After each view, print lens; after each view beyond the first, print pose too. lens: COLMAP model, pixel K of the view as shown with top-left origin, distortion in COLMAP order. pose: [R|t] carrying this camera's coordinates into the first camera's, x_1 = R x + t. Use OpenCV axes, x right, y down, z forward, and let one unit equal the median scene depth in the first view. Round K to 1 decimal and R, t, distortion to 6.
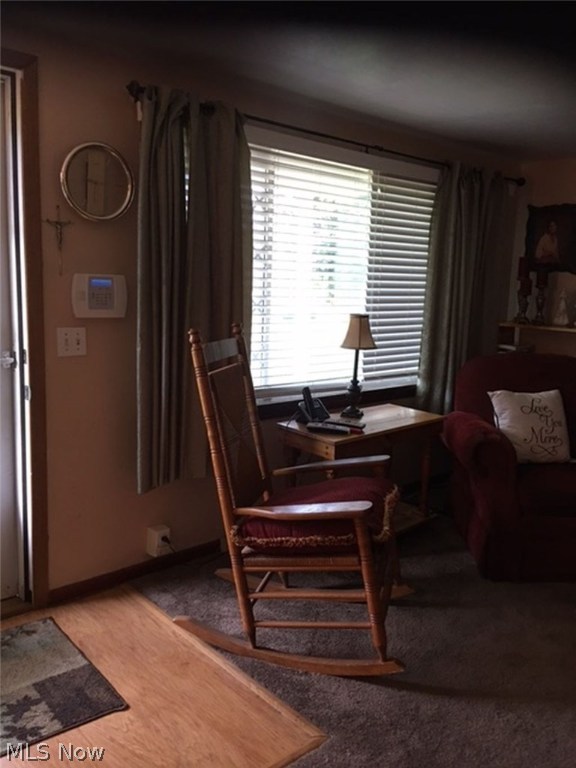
lens RADIAL K [[659.5, 0, 290.6], [0, 659.5, 379.2], [0, 0, 1]] dist [0.076467, -0.098668]
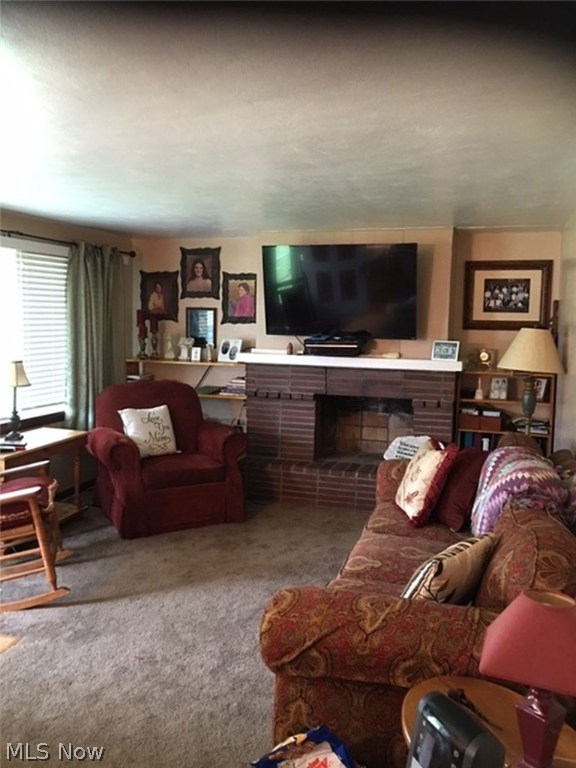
lens RADIAL K [[659.5, 0, 292.1], [0, 659.5, 376.0], [0, 0, 1]] dist [0.076467, -0.098668]
pose [[0.864986, -0.064351, 0.497653, -0.077619], [0.087982, 0.995829, -0.024153, 0.012381], [-0.494023, 0.064676, 0.867040, -0.403345]]
